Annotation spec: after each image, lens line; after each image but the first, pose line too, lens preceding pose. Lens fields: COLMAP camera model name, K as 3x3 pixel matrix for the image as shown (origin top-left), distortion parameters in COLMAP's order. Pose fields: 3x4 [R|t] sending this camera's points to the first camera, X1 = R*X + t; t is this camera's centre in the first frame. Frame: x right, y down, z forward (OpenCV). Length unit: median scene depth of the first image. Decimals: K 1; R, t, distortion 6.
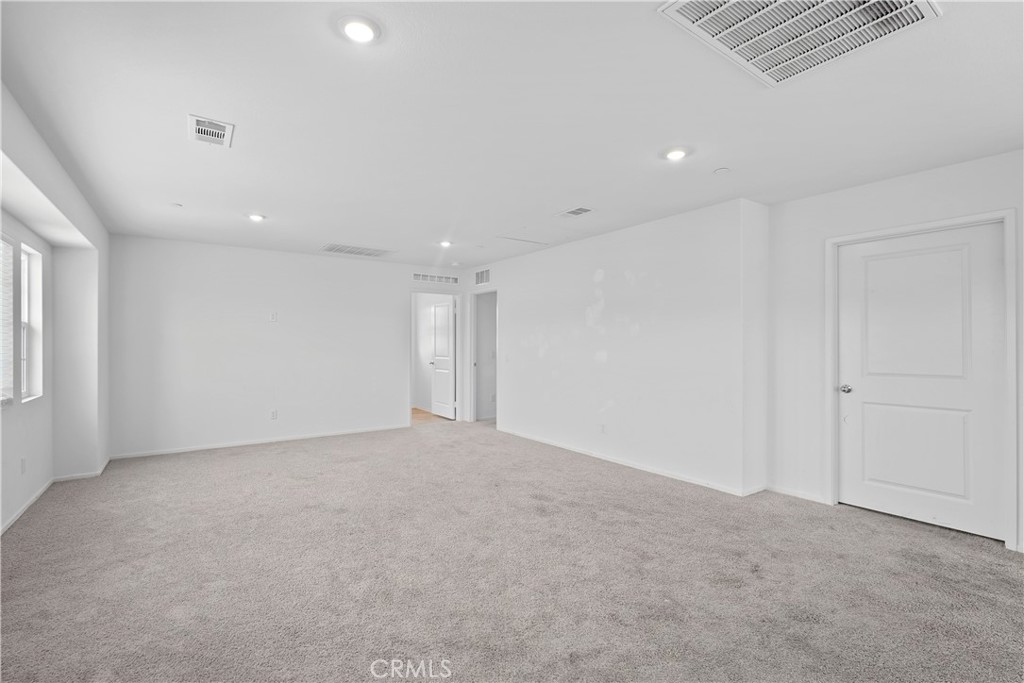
lens RADIAL K [[465.7, 0, 512.0], [0, 465.7, 341.5], [0, 0, 1]] dist [-0.001168, -0.000060]
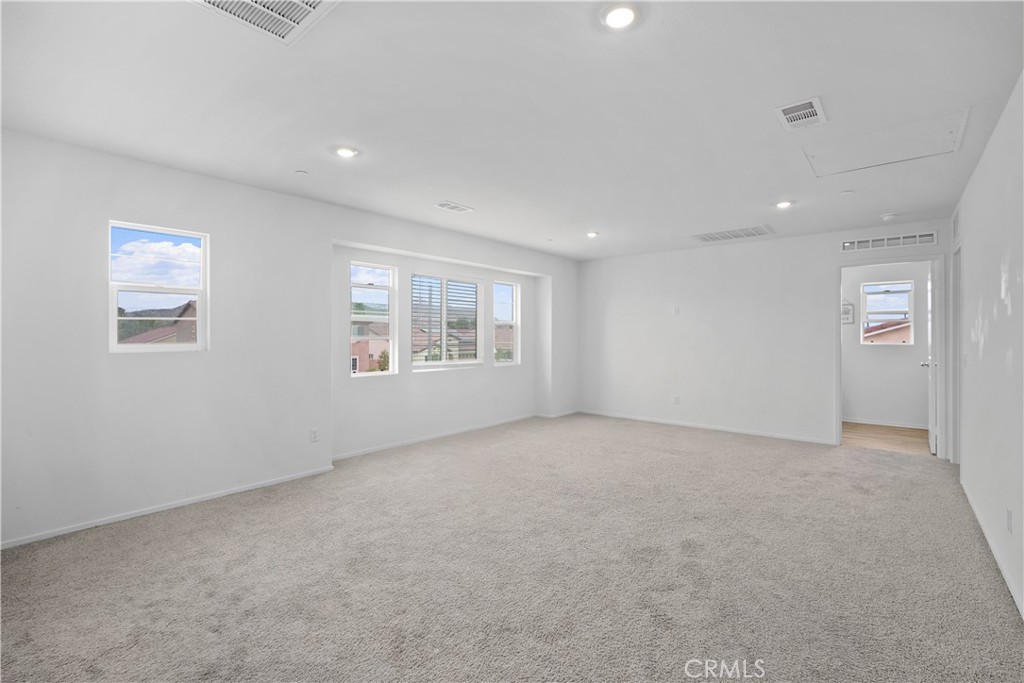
lens RADIAL K [[456.6, 0, 511.0], [0, 456.6, 336.9], [0, 0, 1]] dist [-0.001056, -0.000066]
pose [[0.246628, 0.004873, -0.969098, 0.599803], [0.002979, 0.999979, 0.005786, 0.000853], [0.969106, -0.004314, 0.246608, 0.488087]]
